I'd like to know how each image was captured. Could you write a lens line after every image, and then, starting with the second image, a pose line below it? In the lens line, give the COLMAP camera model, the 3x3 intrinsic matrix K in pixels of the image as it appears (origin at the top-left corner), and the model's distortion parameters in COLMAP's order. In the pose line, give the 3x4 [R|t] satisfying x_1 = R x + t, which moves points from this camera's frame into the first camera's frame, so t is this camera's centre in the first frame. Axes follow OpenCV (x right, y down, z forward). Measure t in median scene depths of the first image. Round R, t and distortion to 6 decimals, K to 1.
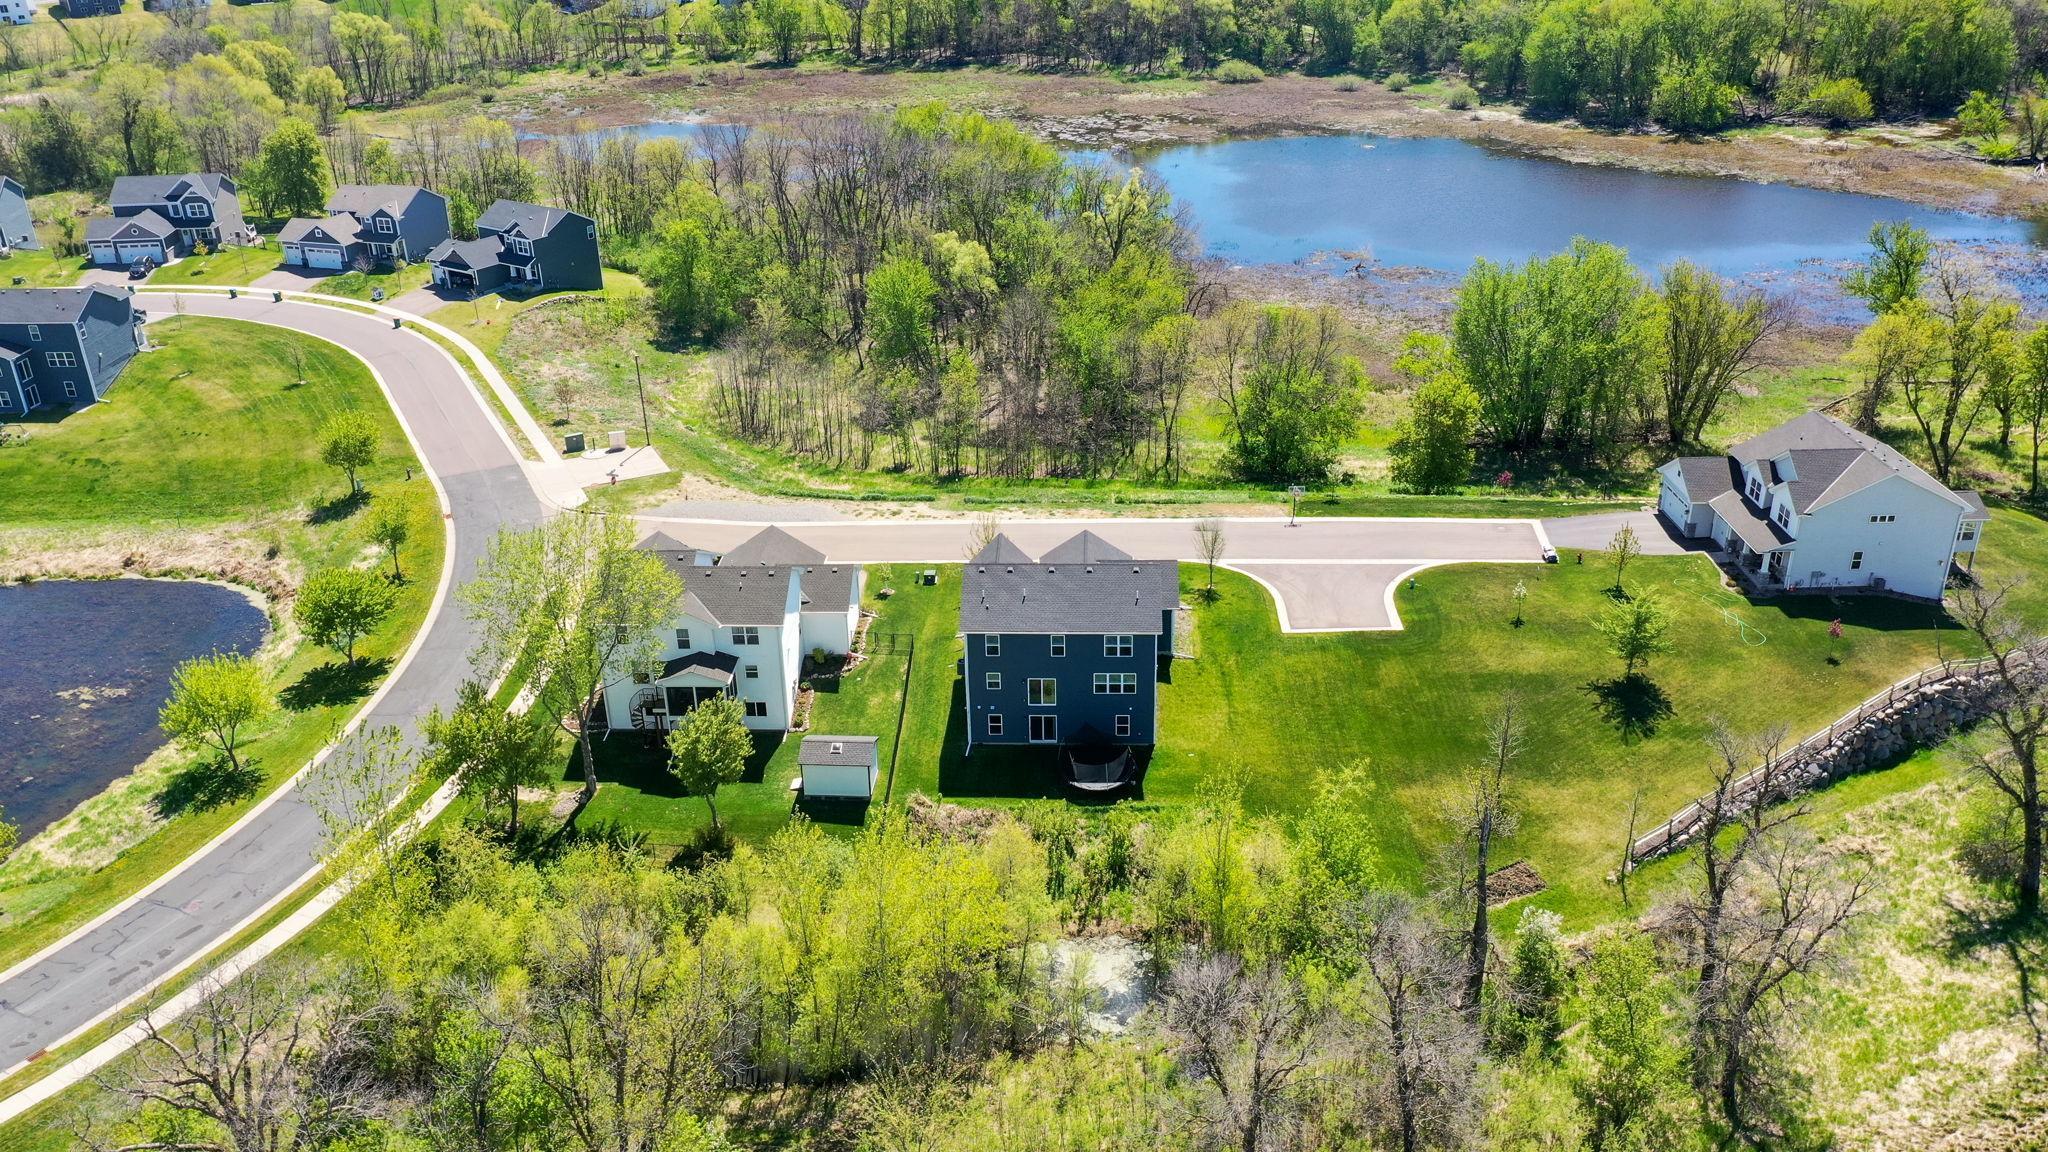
lens RADIAL K [[1617.9, 0, 1028.9], [0, 1617.9, 573.2], [0, 0, 1]] dist [0.028358, -0.003145]
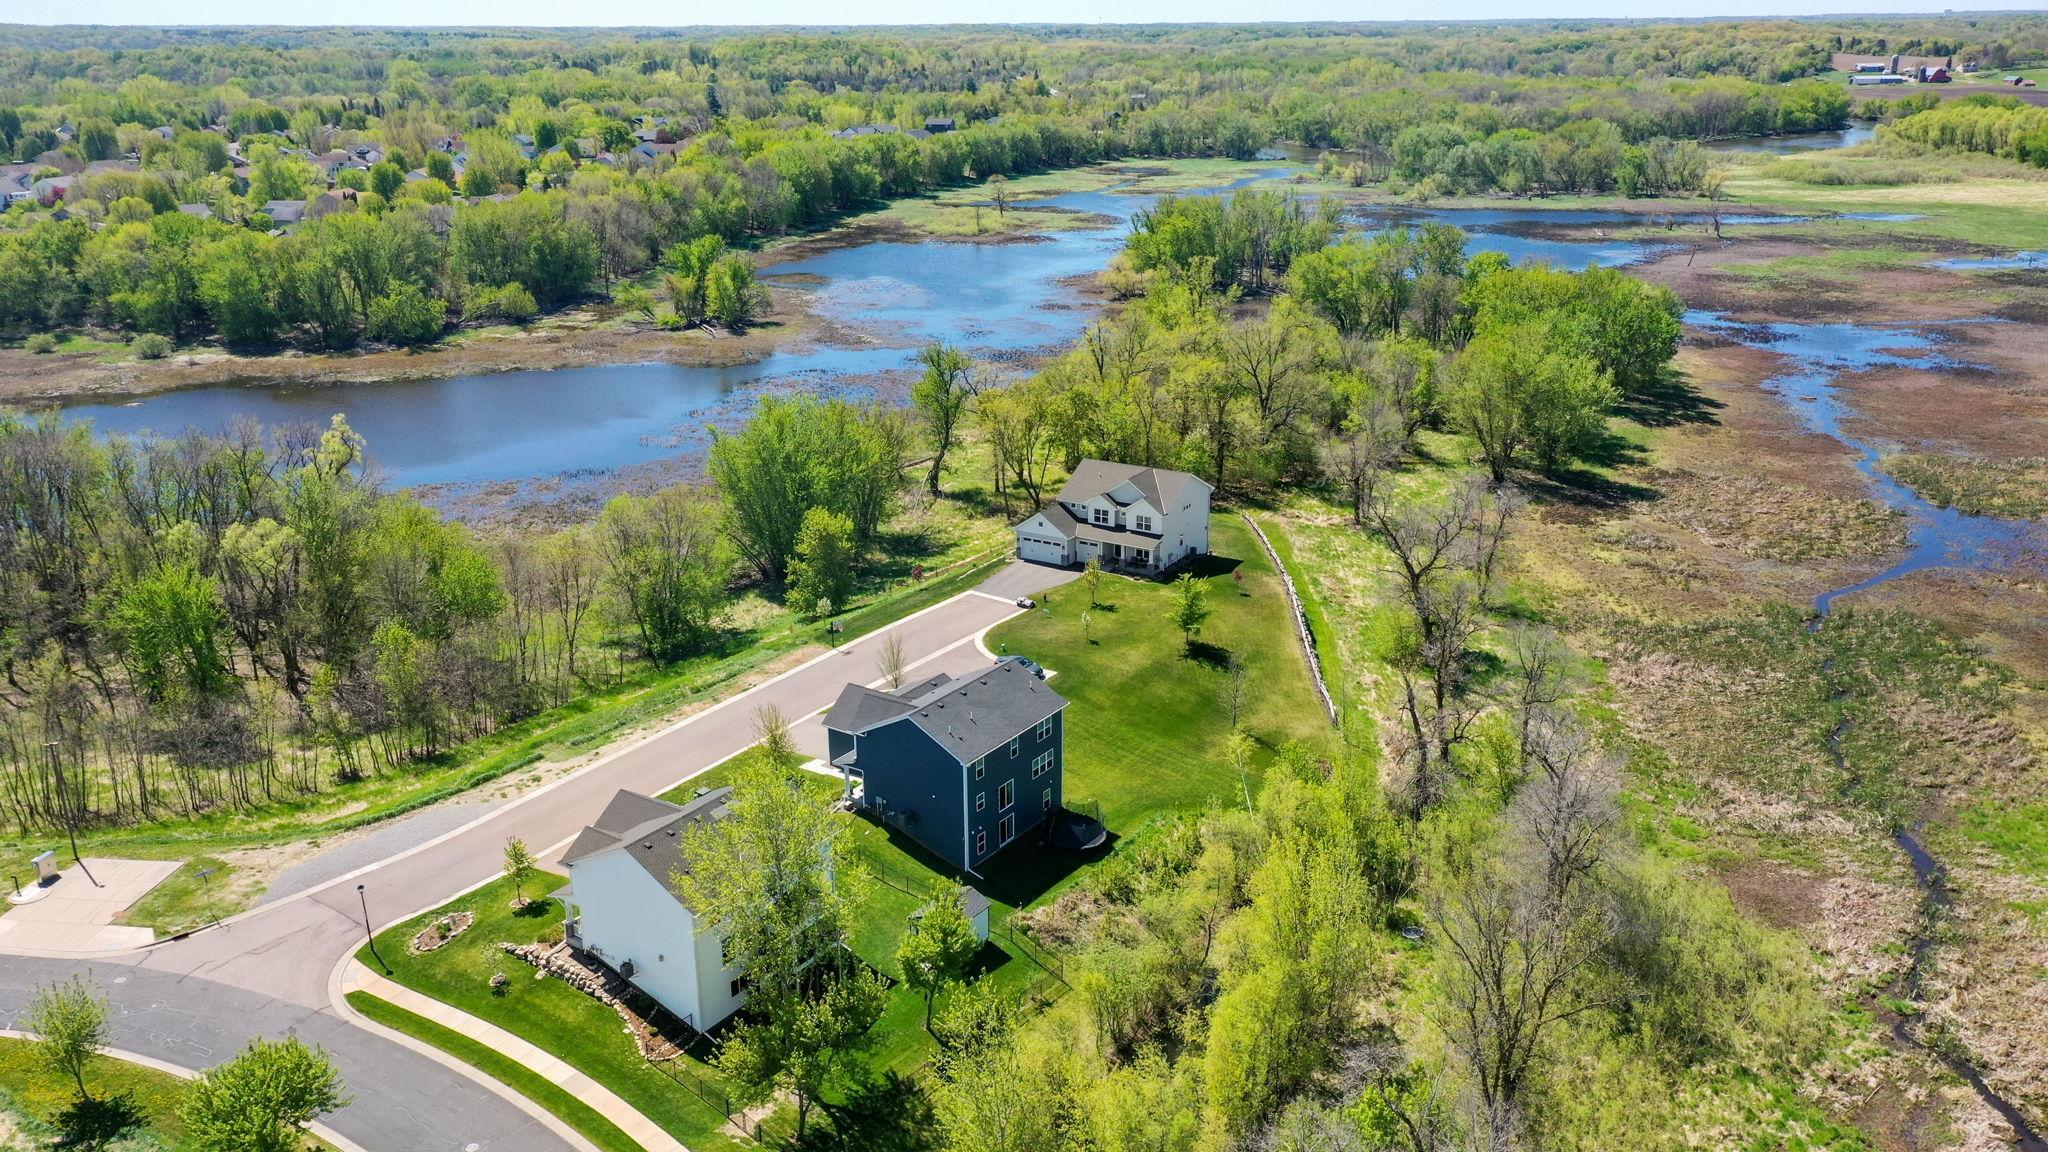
lens RADIAL K [[1617.9, 0, 1022.6], [0, 1617.9, 568.4], [0, 0, 1]] dist [0.028358, -0.003145]
pose [[0.532851, -0.251767, 0.807888, -0.273277], [0.361879, 0.930807, 0.051392, -0.040396], [-0.764927, 0.264973, 0.587091, 0.096090]]
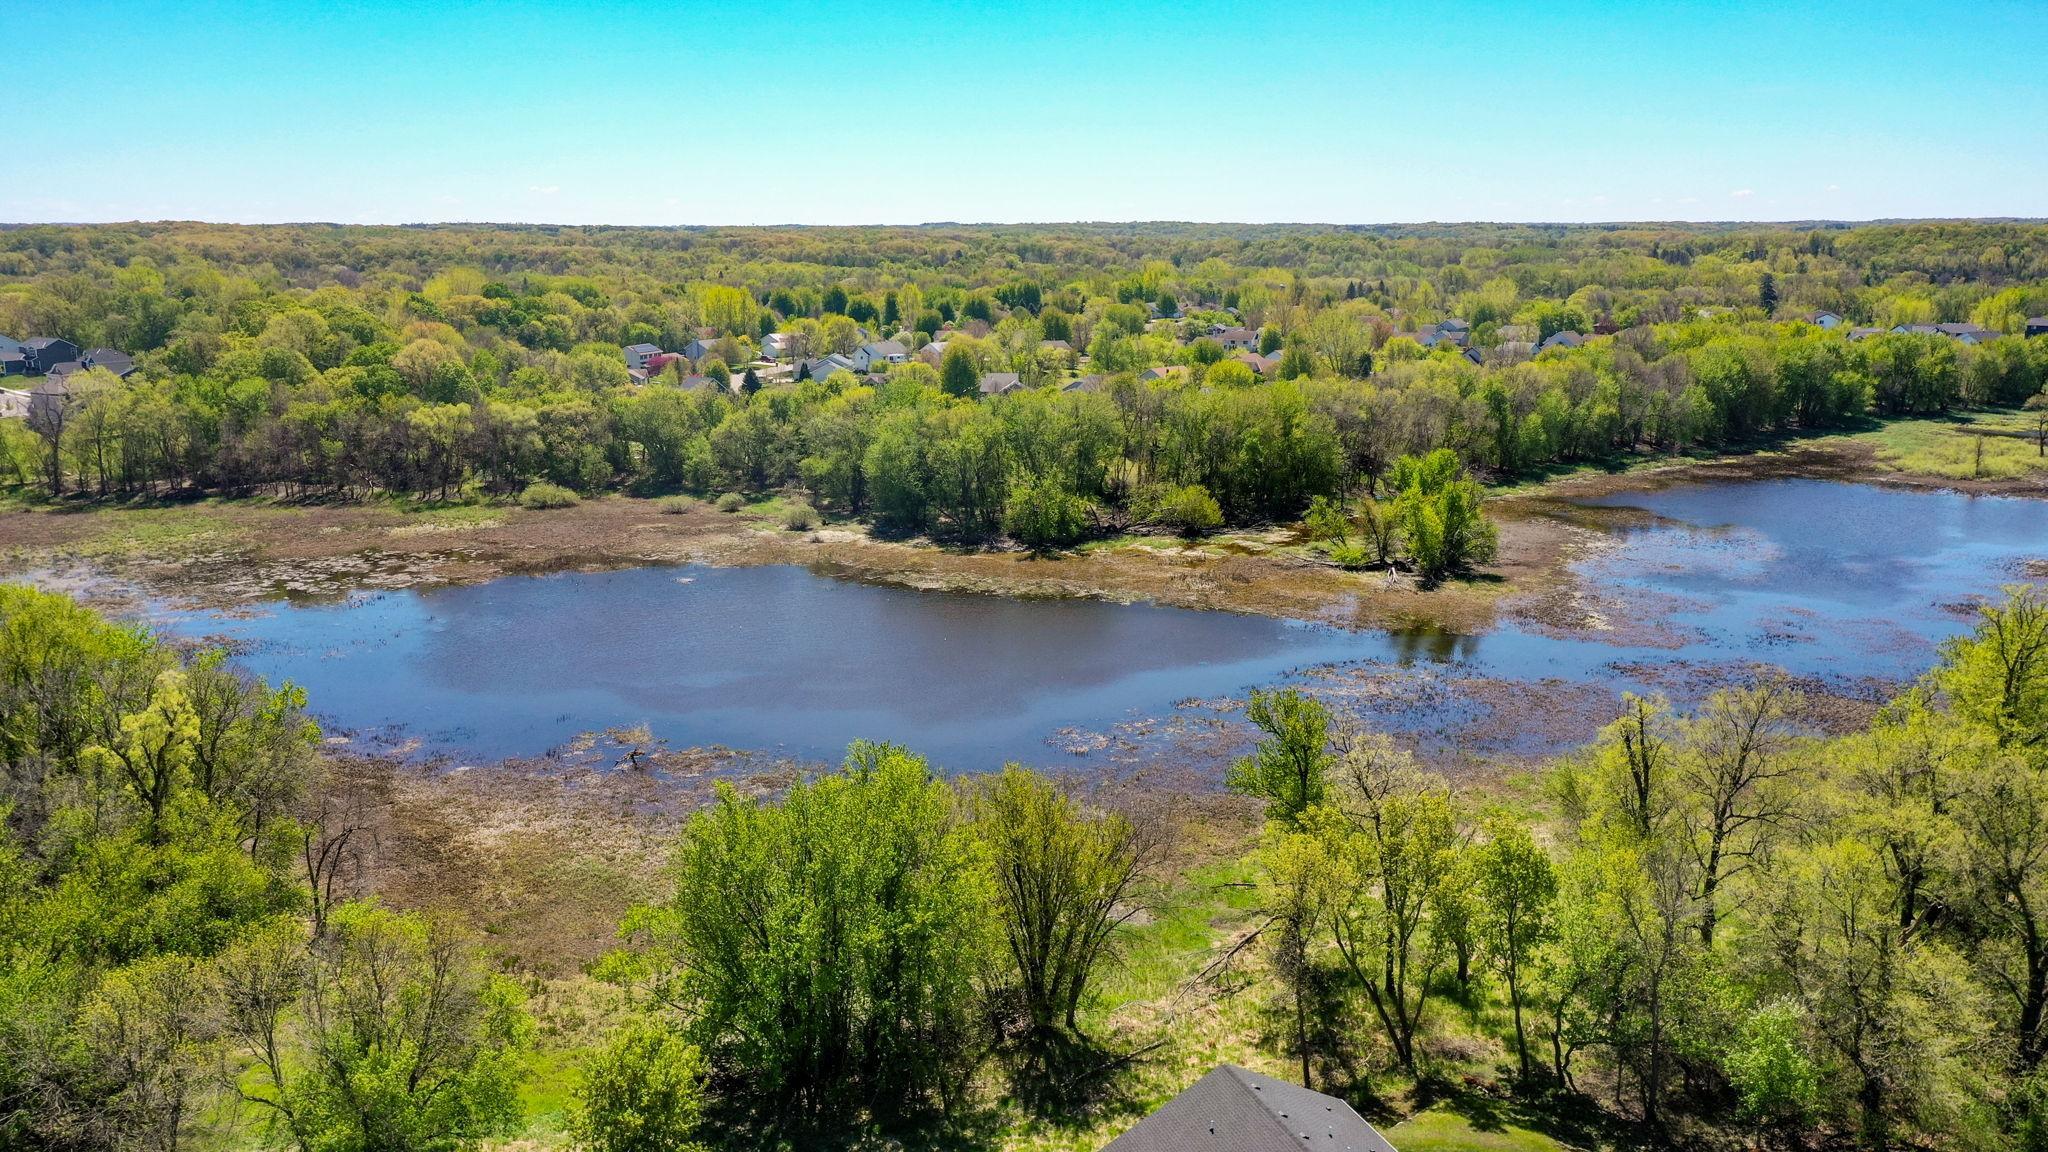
lens RADIAL K [[1625.1, 0, 1018.9], [0, 1625.1, 579.6], [0, 0, 1]] dist [0.029884, -0.001484]
pose [[0.942873, -0.052917, 0.328924, 0.091228], [0.129263, 0.968068, -0.214793, -0.059760], [-0.307054, 0.245040, 0.919605, 0.175369]]
